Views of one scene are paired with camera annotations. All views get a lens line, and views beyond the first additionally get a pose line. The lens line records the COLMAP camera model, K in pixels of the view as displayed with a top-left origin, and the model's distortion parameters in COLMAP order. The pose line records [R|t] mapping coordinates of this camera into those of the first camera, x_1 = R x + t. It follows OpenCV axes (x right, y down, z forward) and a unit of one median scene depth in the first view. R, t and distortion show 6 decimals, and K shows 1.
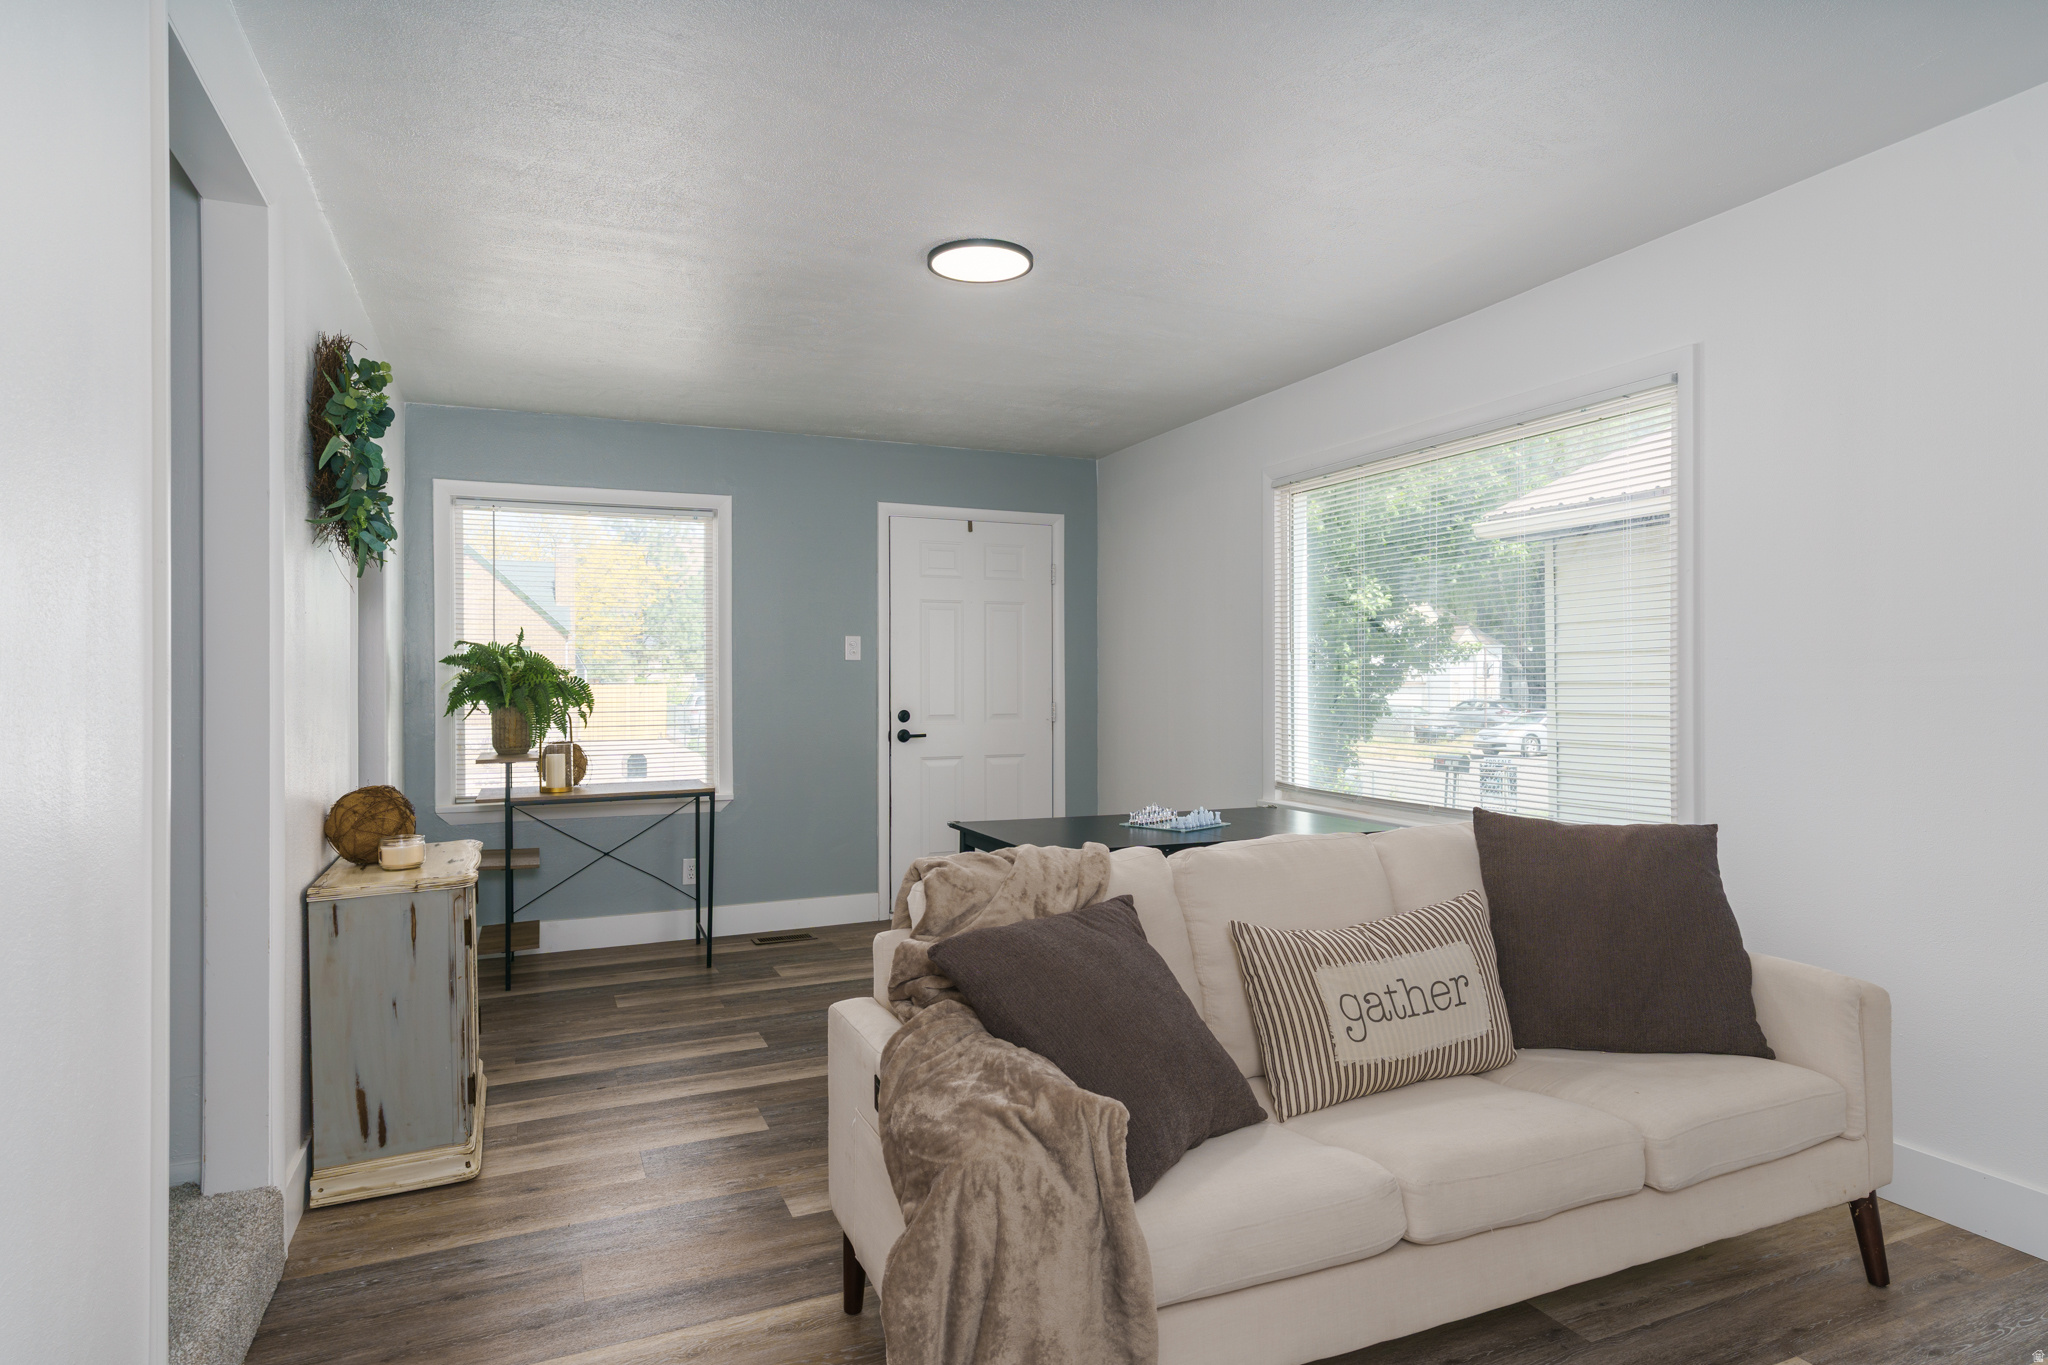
lens RADIAL K [[1140.7, 0, 1018.3], [0, 1140.7, 671.3], [0, 0, 1]] dist [-0.000396, 0.003640]
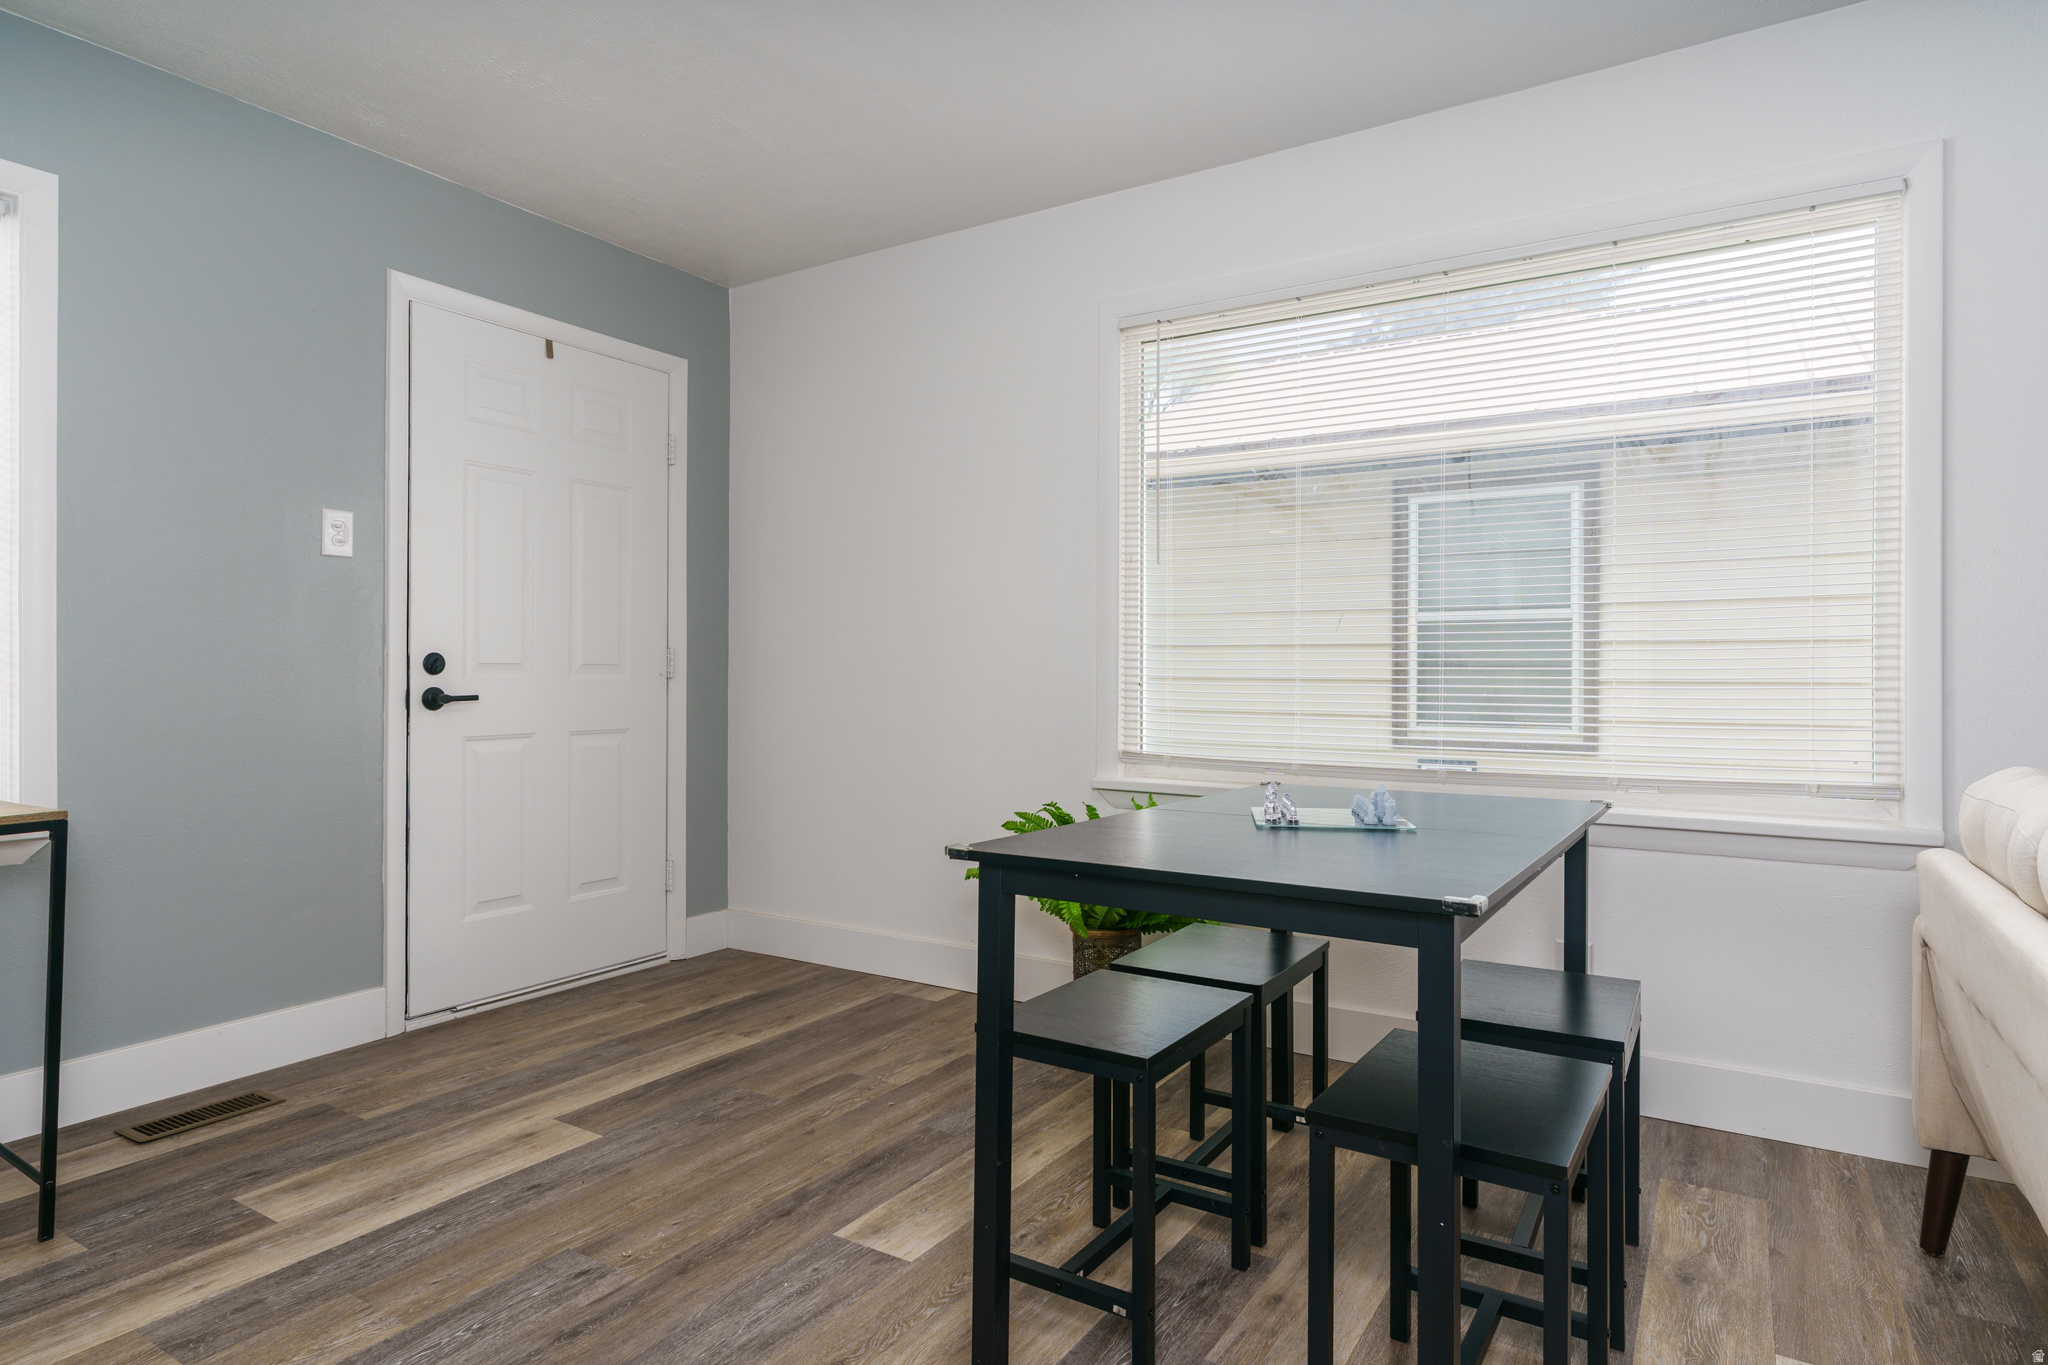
lens RADIAL K [[1140.7, 0, 1021.3], [0, 1140.7, 667.8], [0, 0, 1]] dist [-0.000396, 0.003640]
pose [[0.826761, 0.010352, 0.562458, -0.455649], [-0.012268, 0.999925, -0.000371, 0.098149], [-0.562420, -0.006594, 0.826826, 0.968530]]
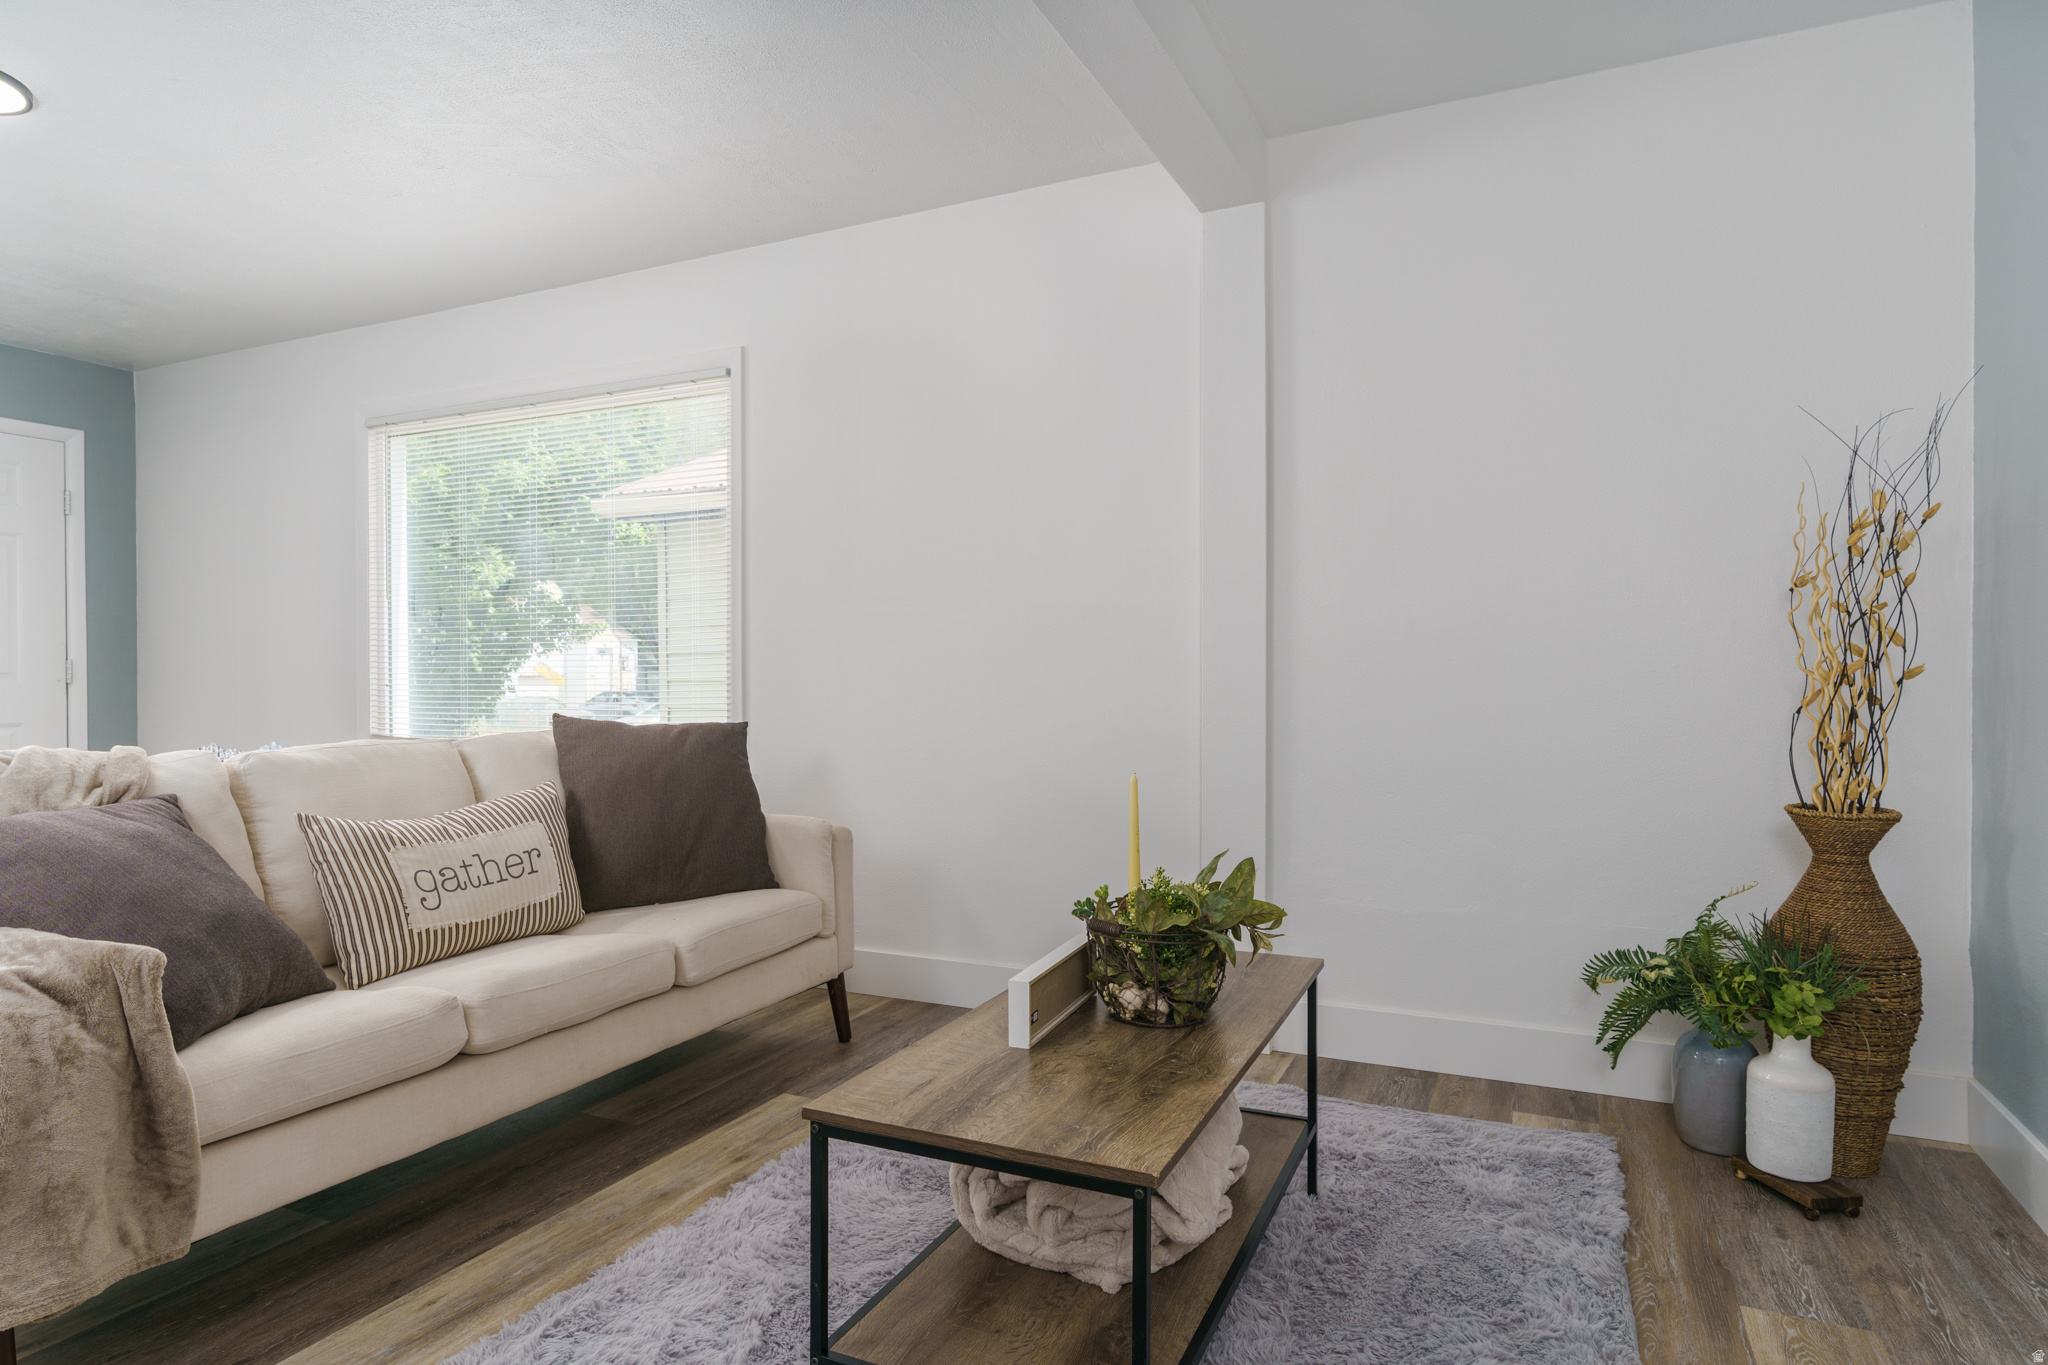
lens RADIAL K [[1140.7, 0, 1022.6], [0, 1140.7, 673.8], [0, 0, 1]] dist [-0.000396, 0.003640]
pose [[0.747271, -0.003492, 0.664510, -0.005693], [-0.002312, 0.999966, 0.007854, 0.079363], [-0.664515, -0.007405, 0.747238, -0.176869]]
